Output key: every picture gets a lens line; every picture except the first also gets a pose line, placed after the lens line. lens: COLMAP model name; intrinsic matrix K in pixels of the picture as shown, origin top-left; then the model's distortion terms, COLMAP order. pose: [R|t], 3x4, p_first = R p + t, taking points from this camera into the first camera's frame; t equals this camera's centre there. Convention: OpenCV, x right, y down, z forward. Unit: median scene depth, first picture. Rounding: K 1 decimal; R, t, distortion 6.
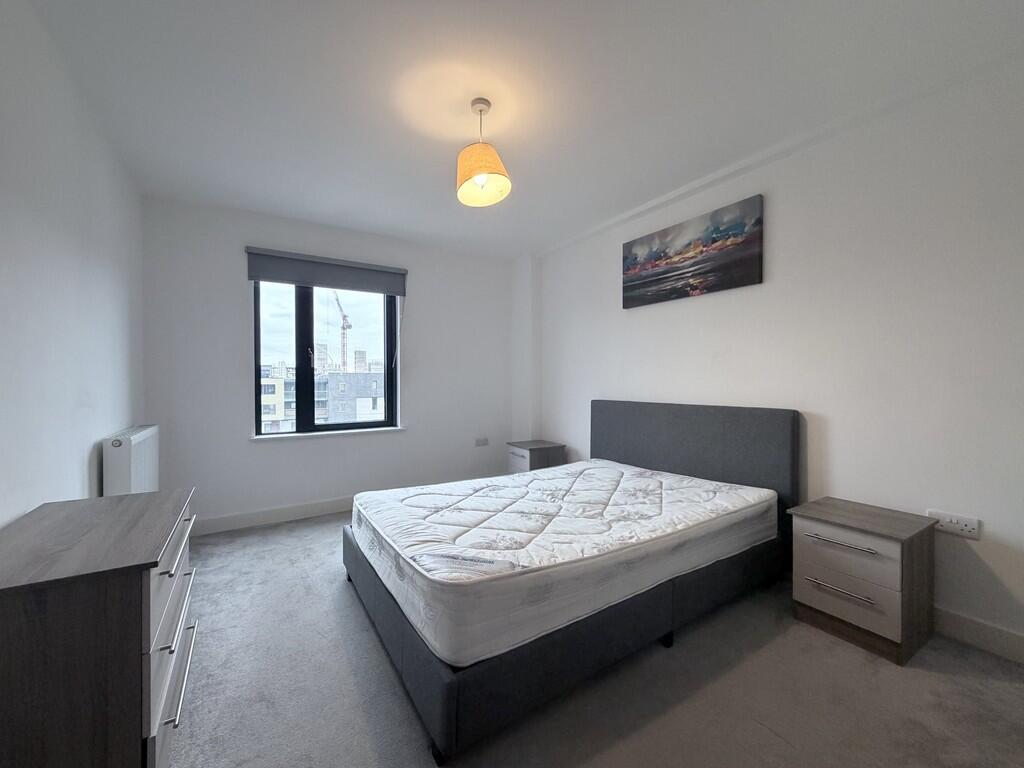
lens RADIAL K [[405.0, 0, 507.0], [0, 405.0, 382.9], [0, 0, 1]] dist [0.001350, 0.000058]
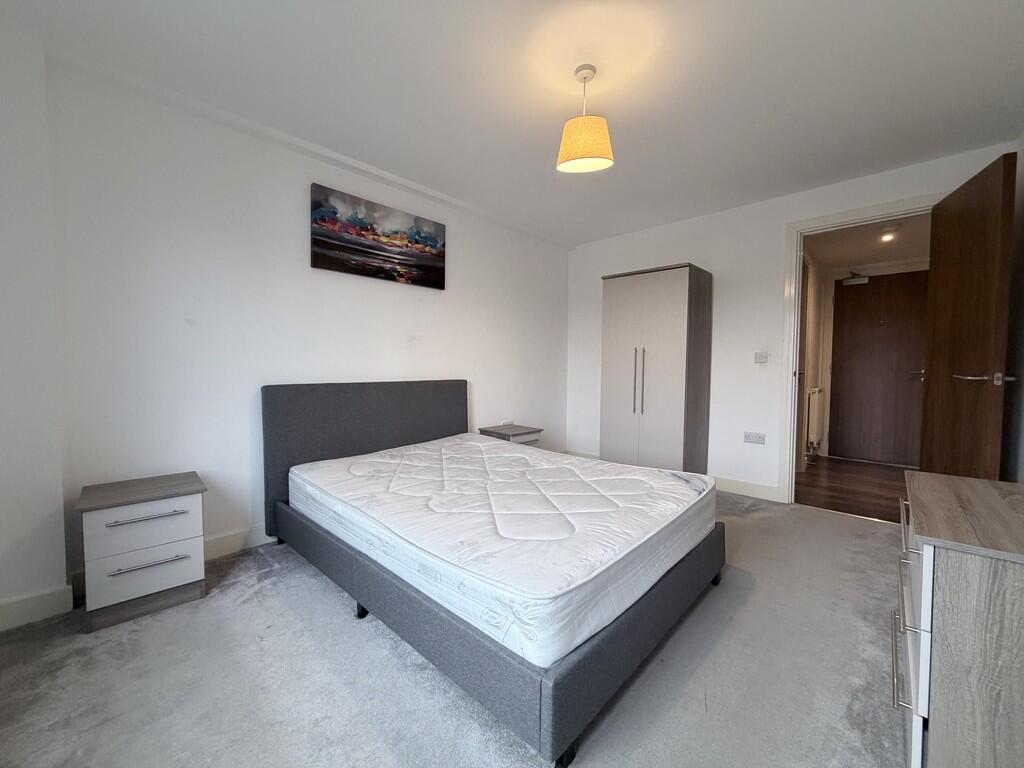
lens RADIAL K [[405.0, 0, 507.0], [0, 405.0, 382.9], [0, 0, 1]] dist [0.001350, 0.000058]
pose [[-0.241942, -0.042074, 0.969378, -0.674266], [0.000685, 0.999052, 0.043533, 0.010303], [-0.970290, 0.011197, -0.241684, 0.968984]]
